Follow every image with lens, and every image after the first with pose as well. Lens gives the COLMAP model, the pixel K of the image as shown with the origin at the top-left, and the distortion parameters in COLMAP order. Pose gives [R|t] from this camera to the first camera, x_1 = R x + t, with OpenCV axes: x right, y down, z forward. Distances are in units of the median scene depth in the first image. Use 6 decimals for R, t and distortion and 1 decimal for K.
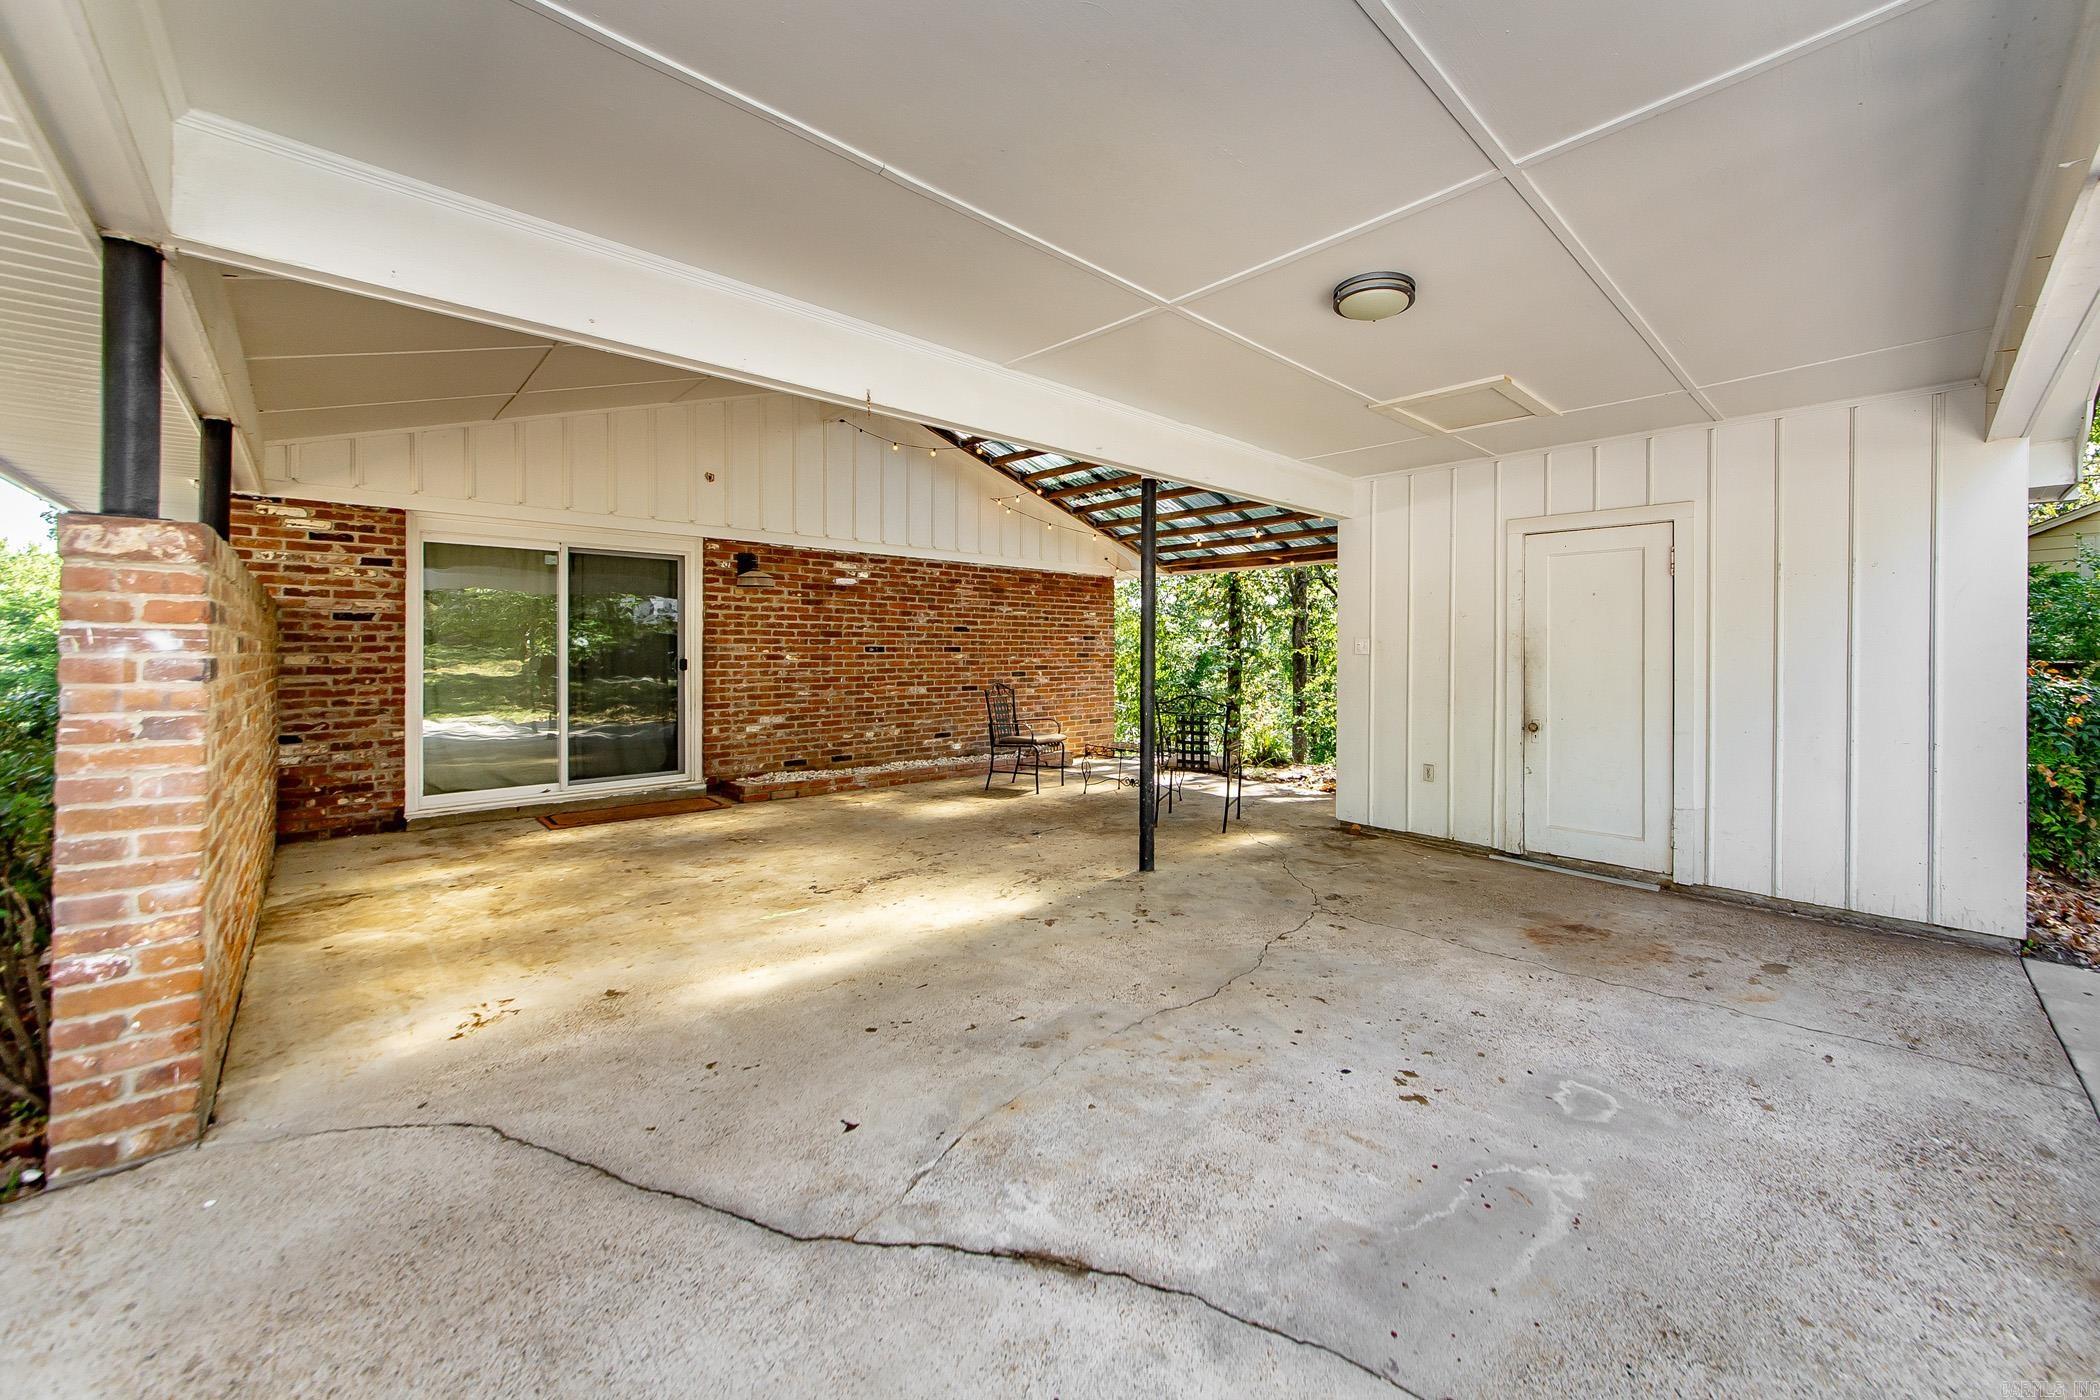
lens RADIAL K [[789.6, 0, 1153.7], [0, 789.6, 651.7], [0, 0, 1]] dist [0.000635, 0.000036]
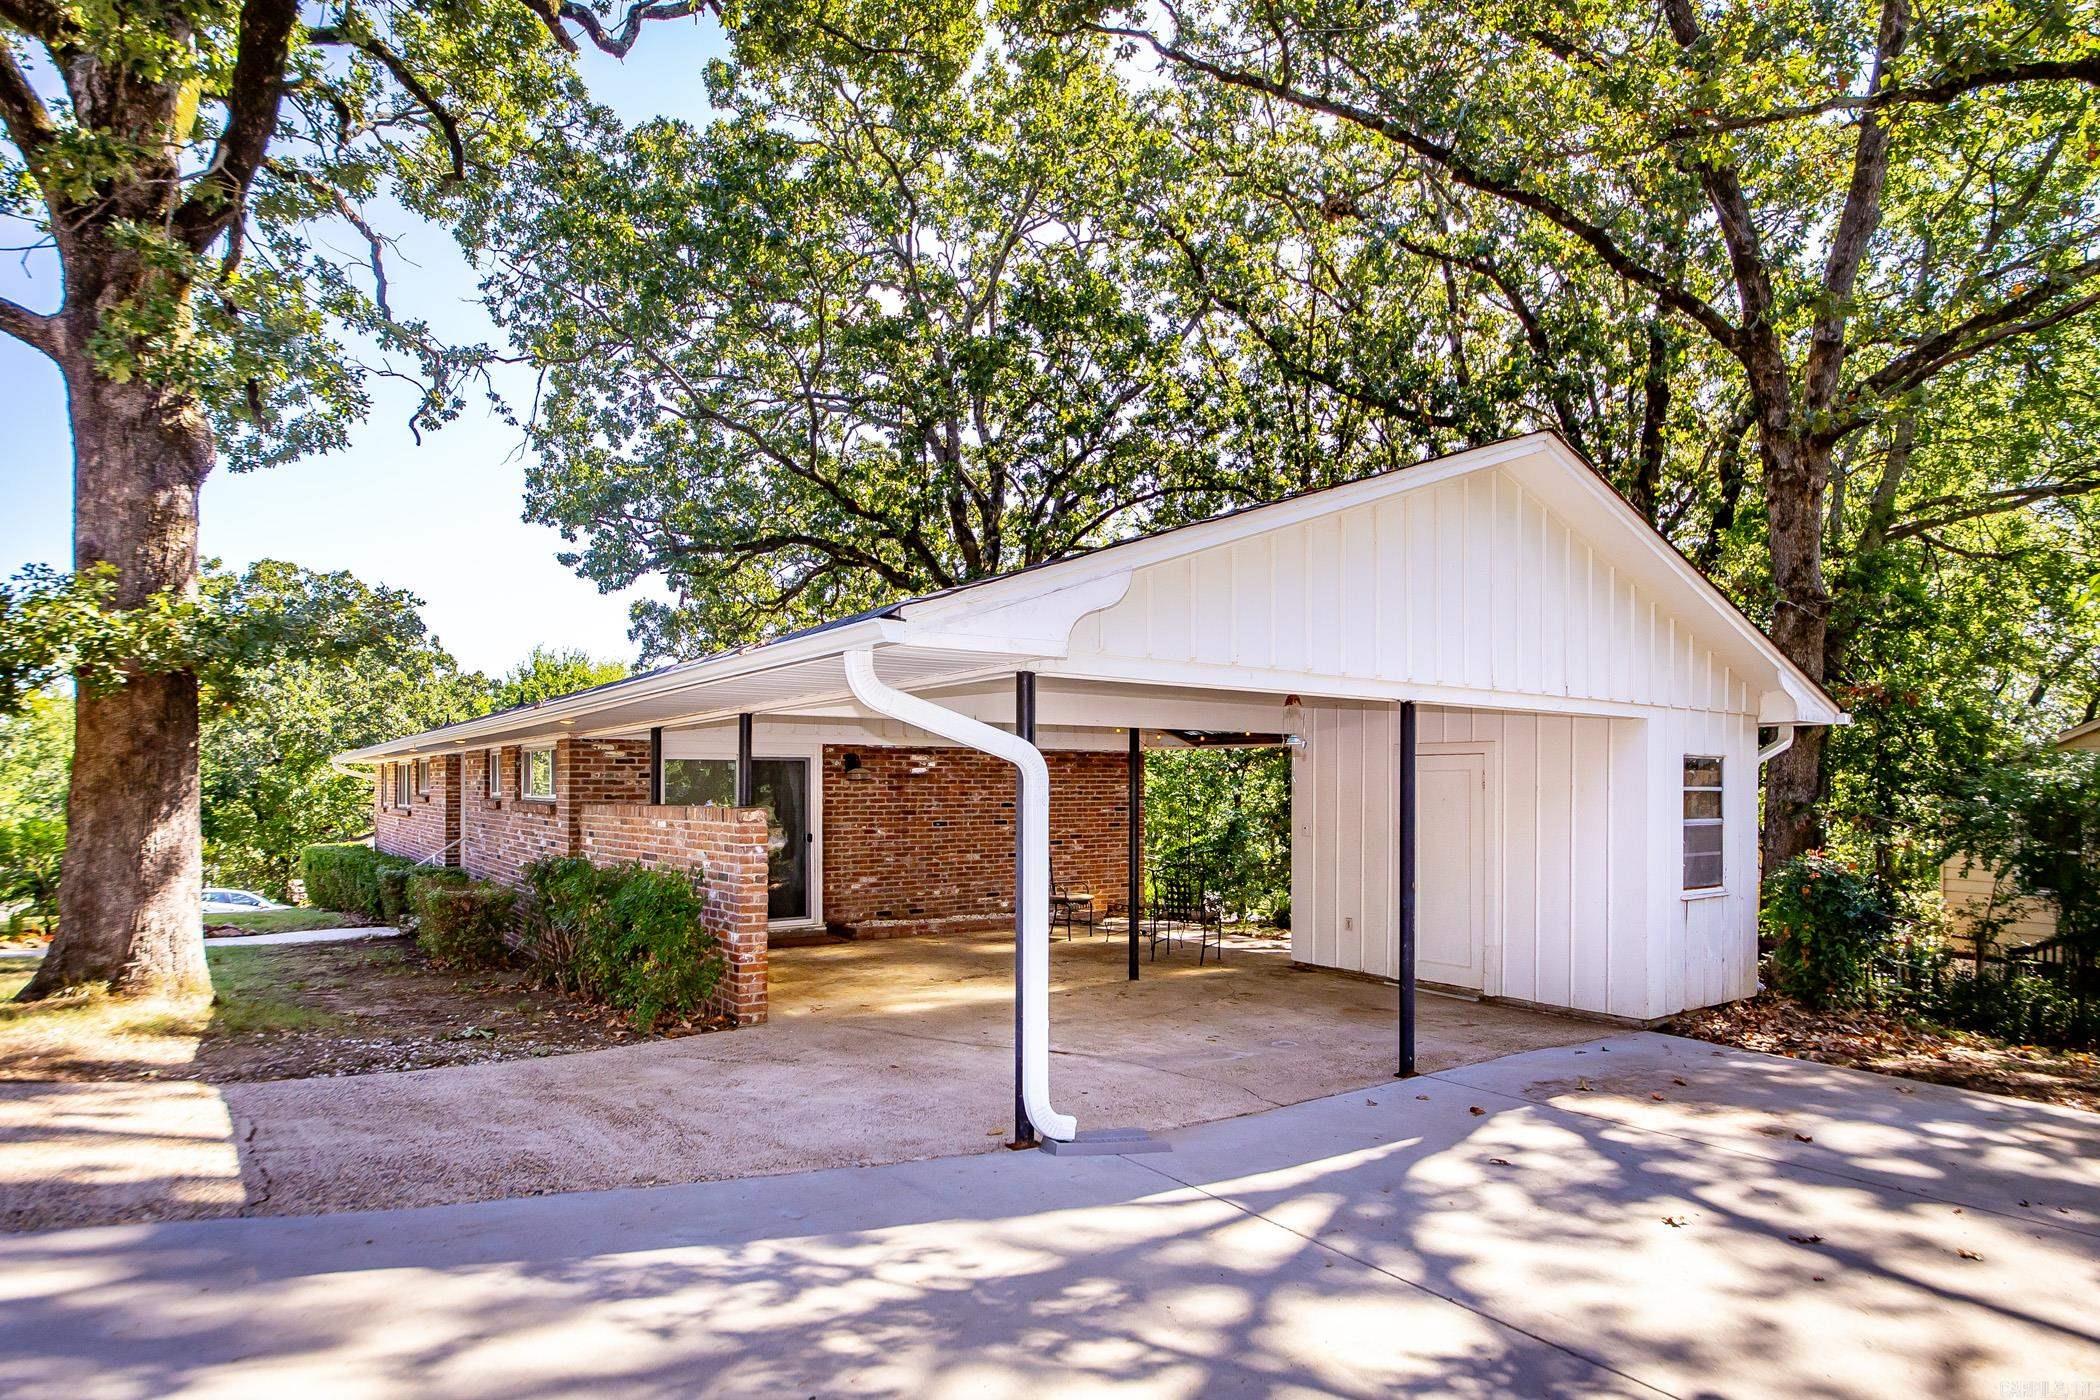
lens RADIAL K [[1135.2, 0, 1041.4], [0, 1135.2, 798.5], [0, 0, 1]] dist [-0.002723, -0.000879]
pose [[0.981656, -0.002487, -0.190642, 0.161807], [0.004214, 0.999954, 0.008657, -0.065888], [0.190612, -0.009301, 0.981621, -0.820114]]
